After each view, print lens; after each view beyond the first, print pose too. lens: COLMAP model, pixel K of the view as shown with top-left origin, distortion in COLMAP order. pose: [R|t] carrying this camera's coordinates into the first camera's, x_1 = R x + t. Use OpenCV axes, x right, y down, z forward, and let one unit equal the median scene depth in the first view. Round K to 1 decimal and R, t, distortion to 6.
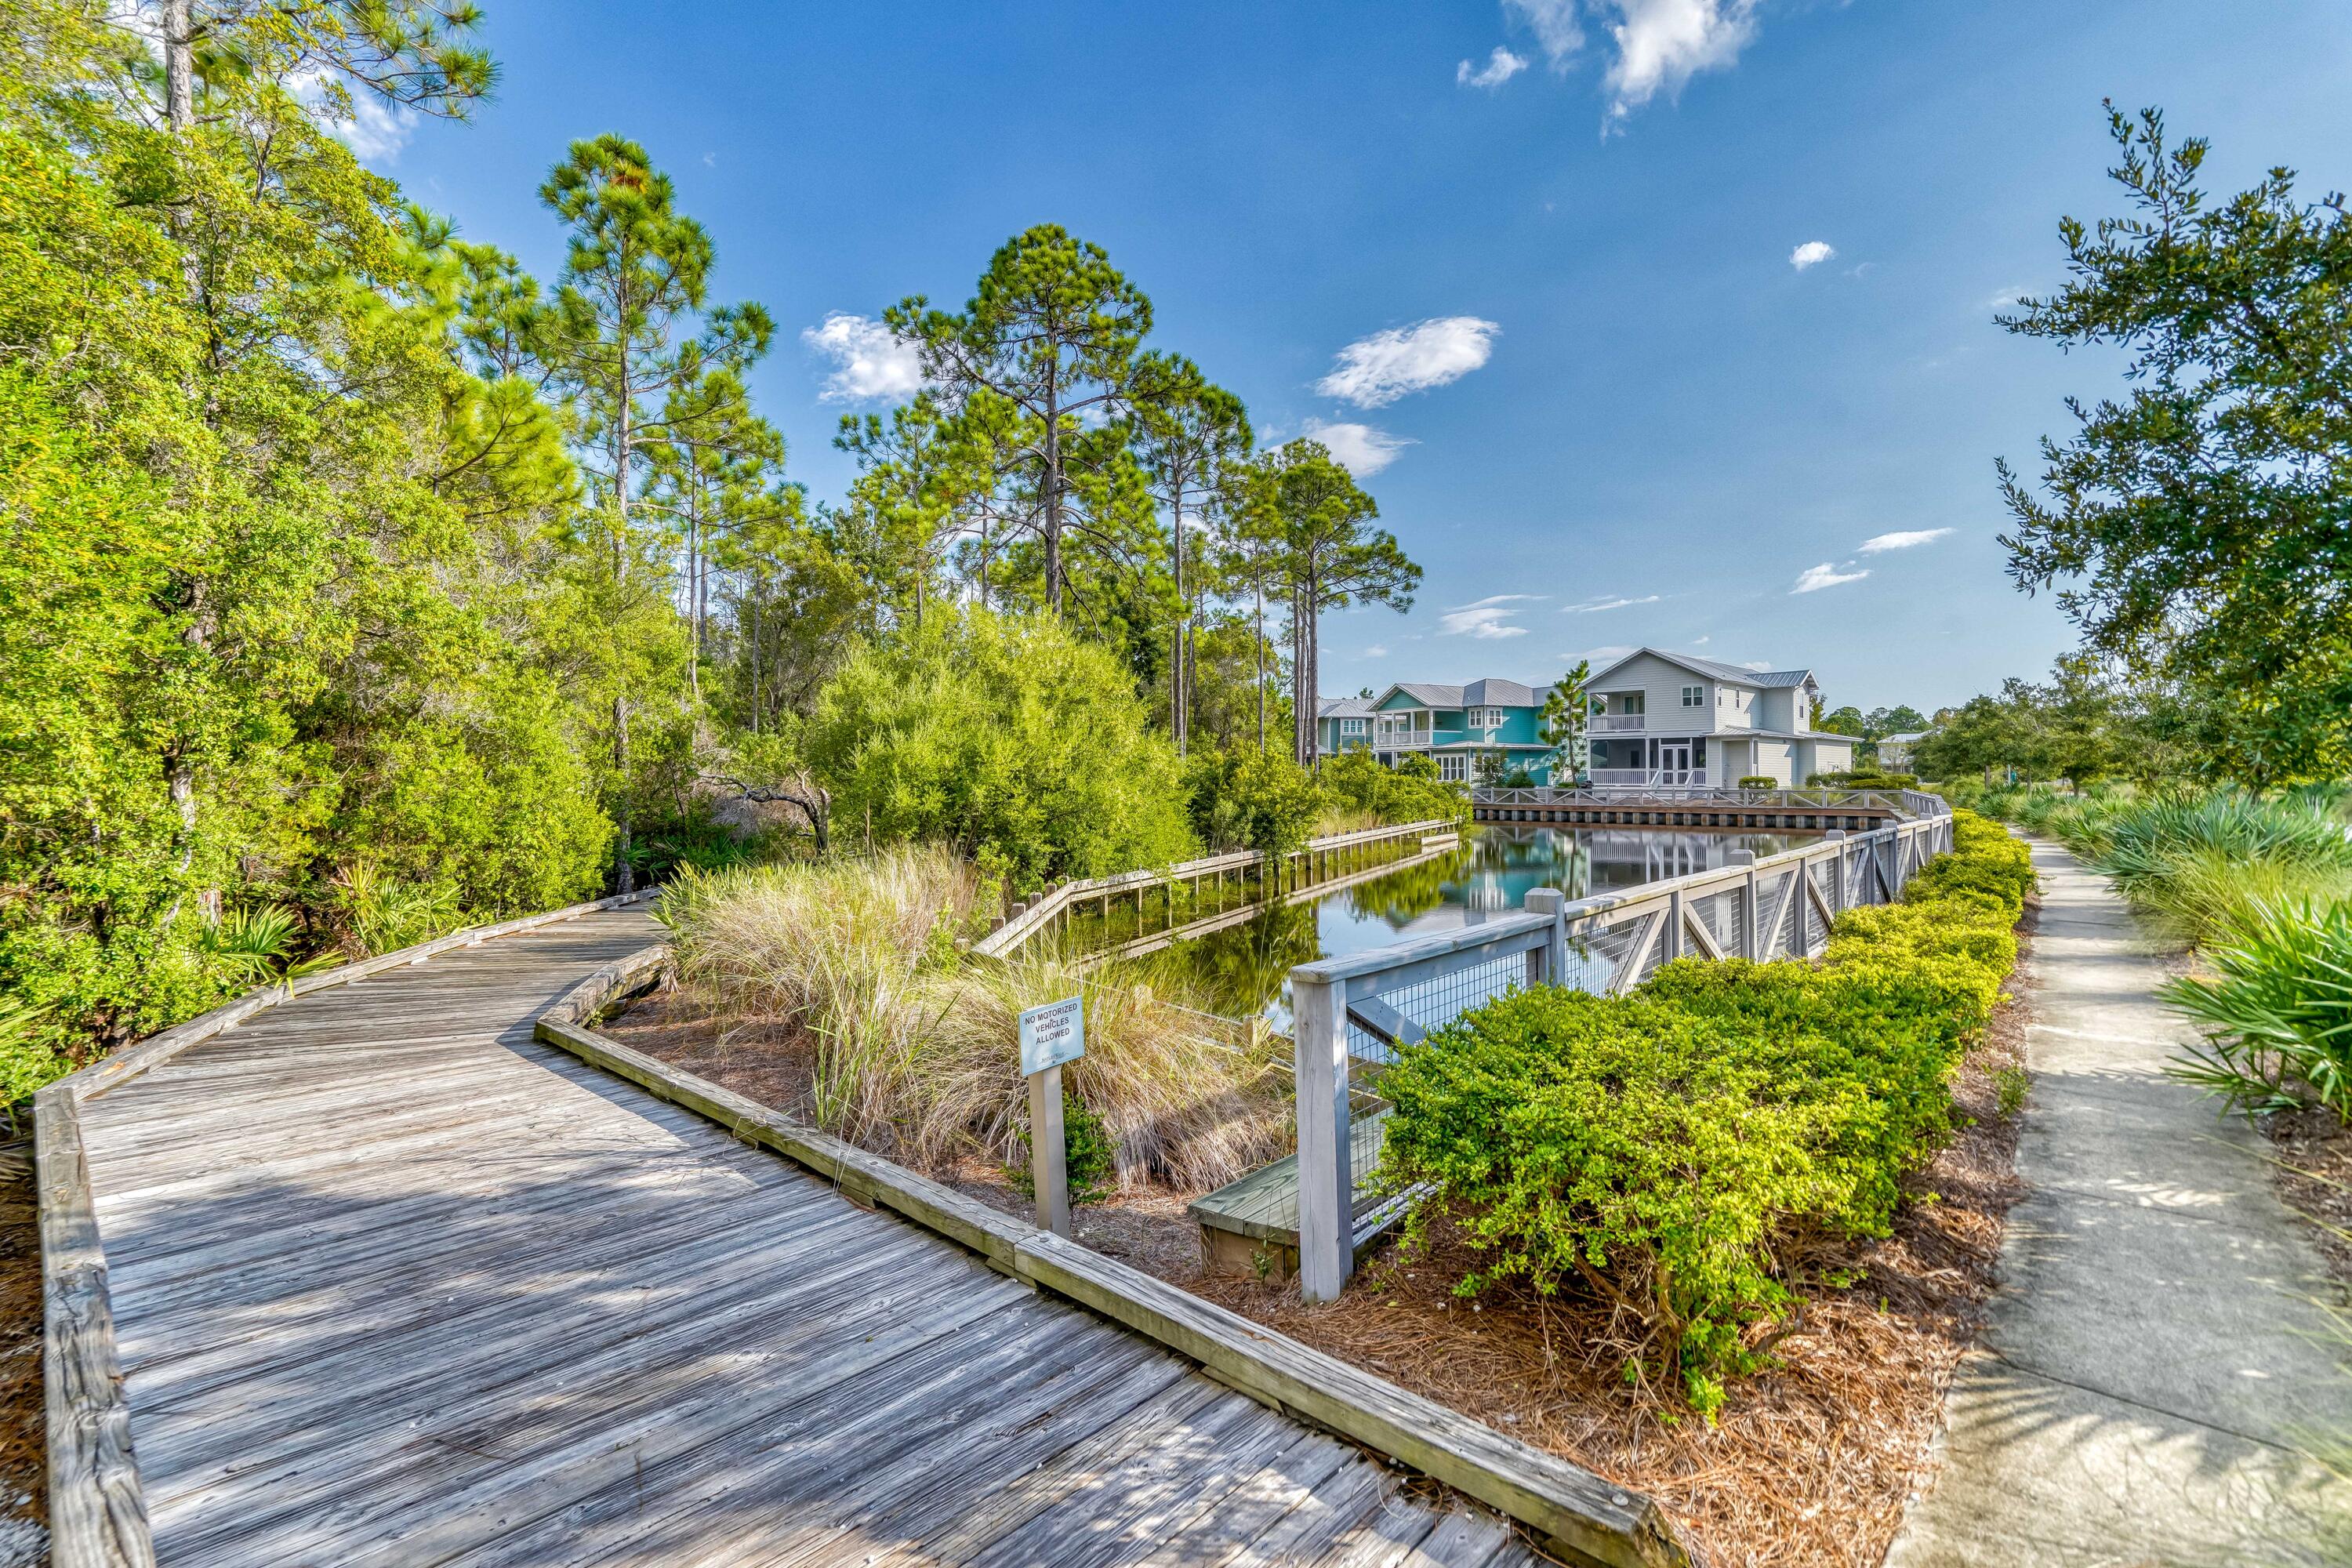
lens RADIAL K [[1118.1, 0, 1159.4], [0, 1118.1, 783.2], [0, 0, 1]] dist [0.001219, 0.001304]
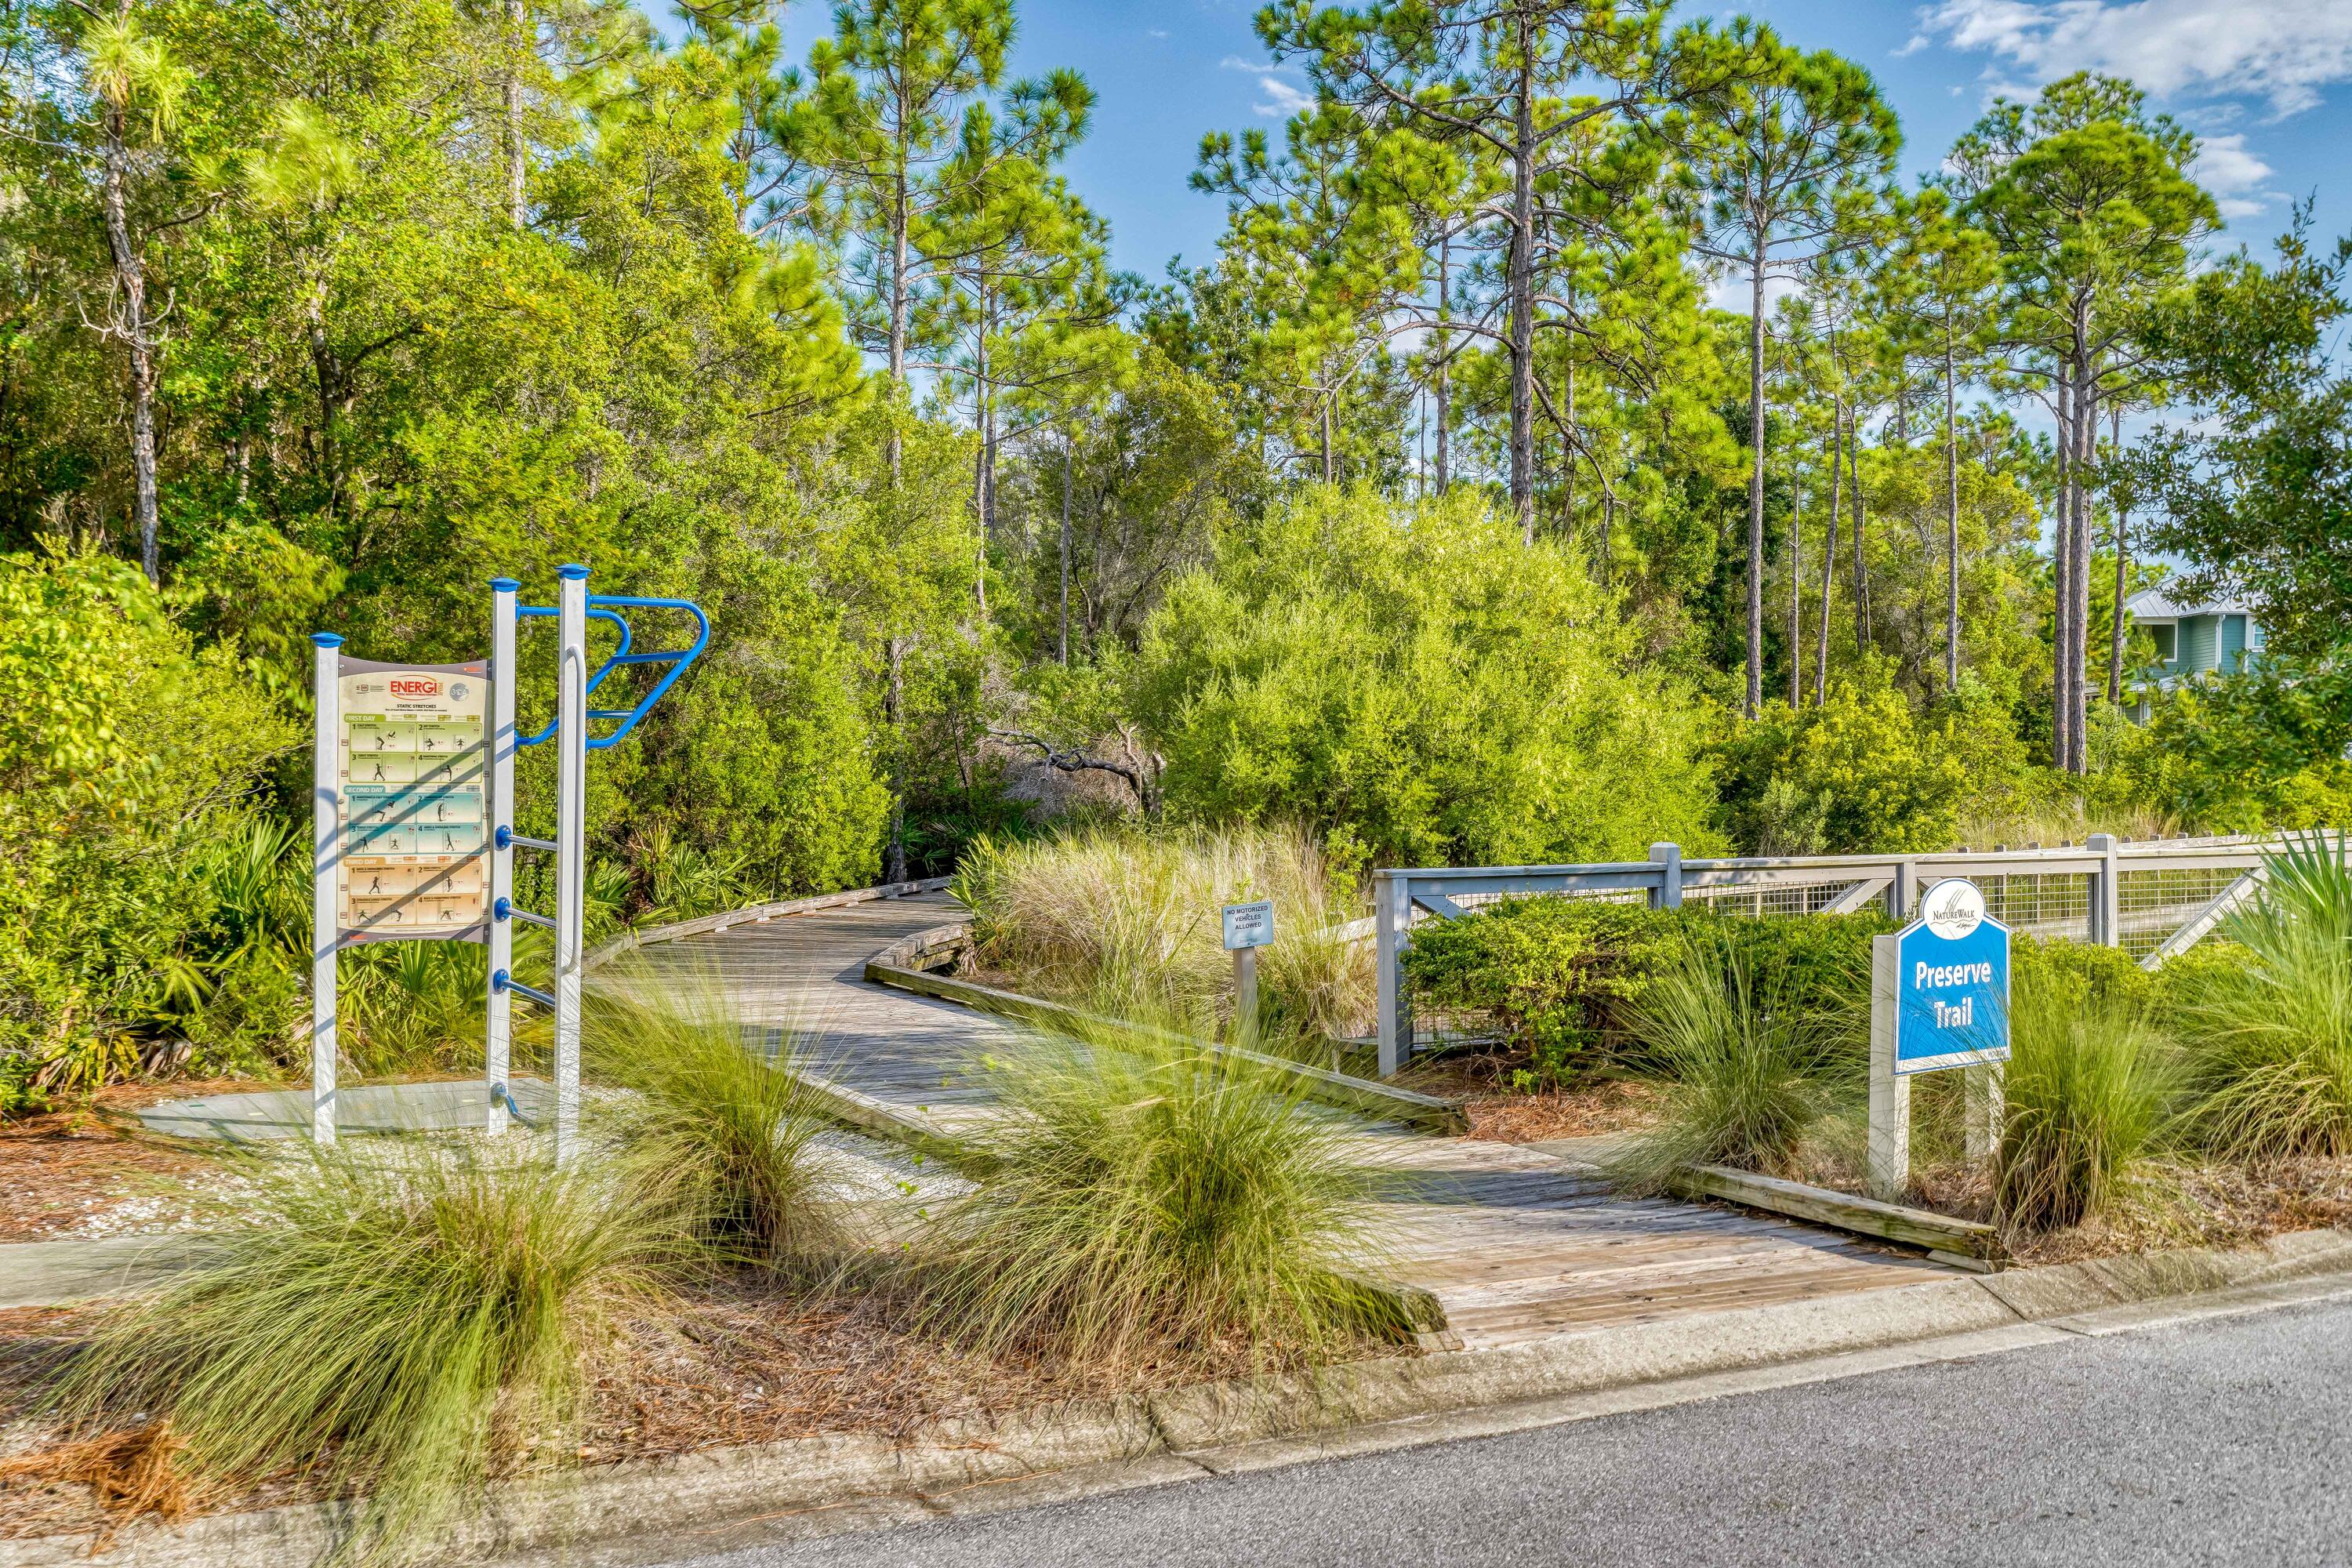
lens RADIAL K [[2403.3, 0, 1165.0], [0, 2403.3, 868.0], [0, 0, 1]] dist [0.151108, 0.000000]
pose [[0.953756, 0.028865, -0.299191, 0.176711], [-0.013900, 0.998549, 0.052024, -0.001748], [0.300259, -0.045459, 0.952774, -0.483746]]
